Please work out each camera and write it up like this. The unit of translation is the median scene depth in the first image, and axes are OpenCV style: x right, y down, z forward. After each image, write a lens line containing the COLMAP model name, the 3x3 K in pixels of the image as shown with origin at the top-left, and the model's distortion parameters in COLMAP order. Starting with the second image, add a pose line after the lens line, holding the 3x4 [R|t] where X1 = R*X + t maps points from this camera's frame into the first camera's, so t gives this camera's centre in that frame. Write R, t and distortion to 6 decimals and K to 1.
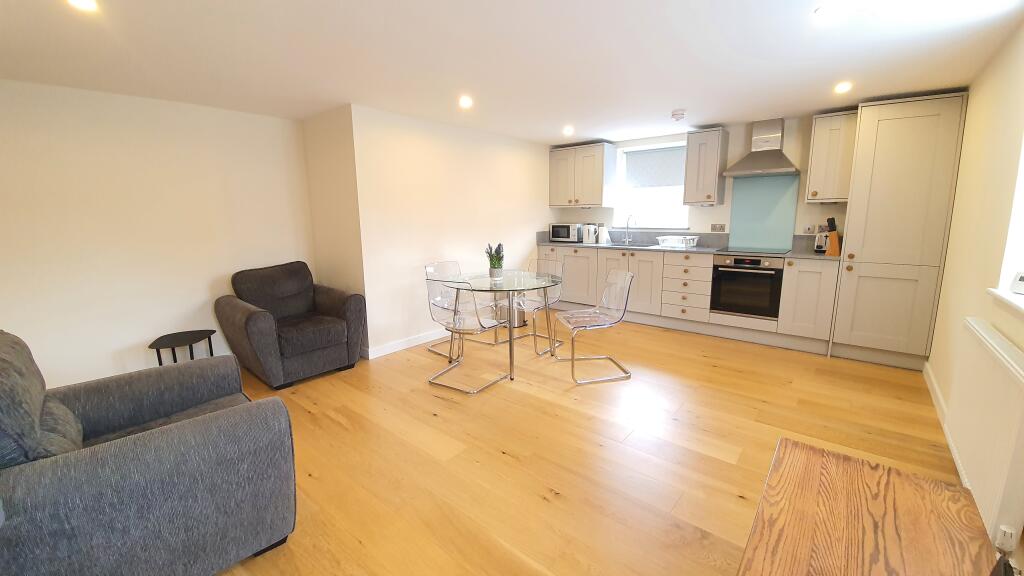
lens RADIAL K [[404.9, 0, 511.7], [0, 404.9, 283.0], [0, 0, 1]] dist [-0.001459, -0.000348]
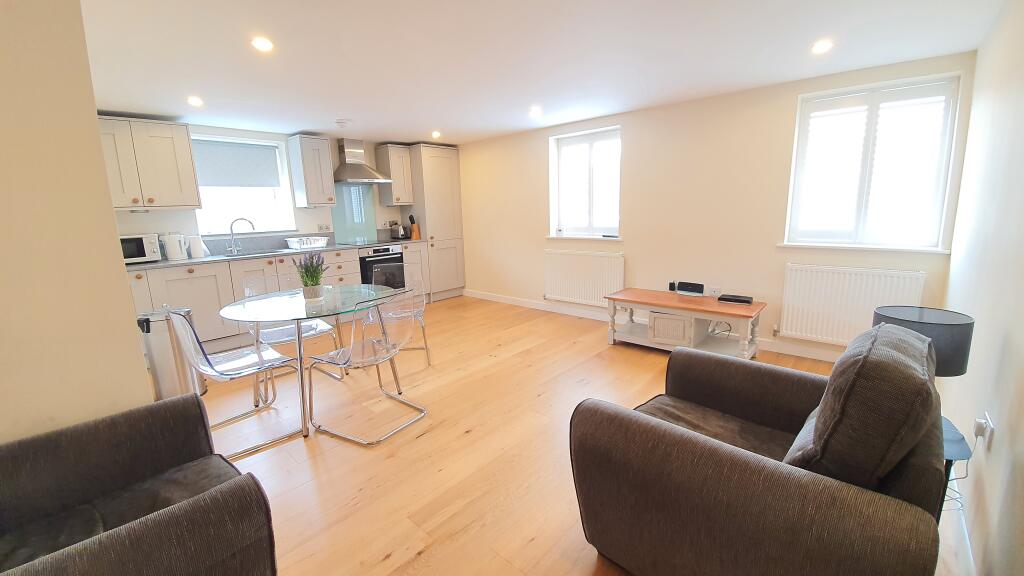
lens RADIAL K [[404.9, 0, 511.7], [0, 404.9, 283.0], [0, 0, 1]] dist [-0.001459, -0.000348]
pose [[0.035240, -0.171364, 0.984577, -0.638840], [0.201245, 0.966225, 0.160967, -0.072094], [-0.978907, 0.192469, 0.068536, 0.495861]]
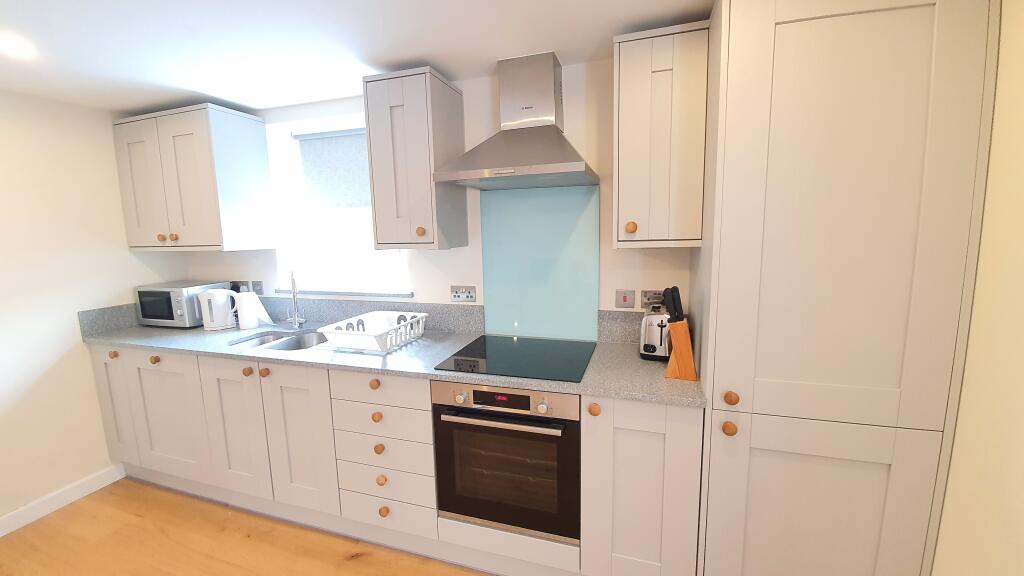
lens RADIAL K [[404.9, 0, 511.7], [0, 404.9, 283.0], [0, 0, 1]] dist [-0.001459, -0.000348]
pose [[0.929586, -0.057417, 0.364107, 0.427410], [0.074420, 0.996687, -0.032827, -0.141562], [-0.361016, 0.057612, 0.930778, 0.587947]]
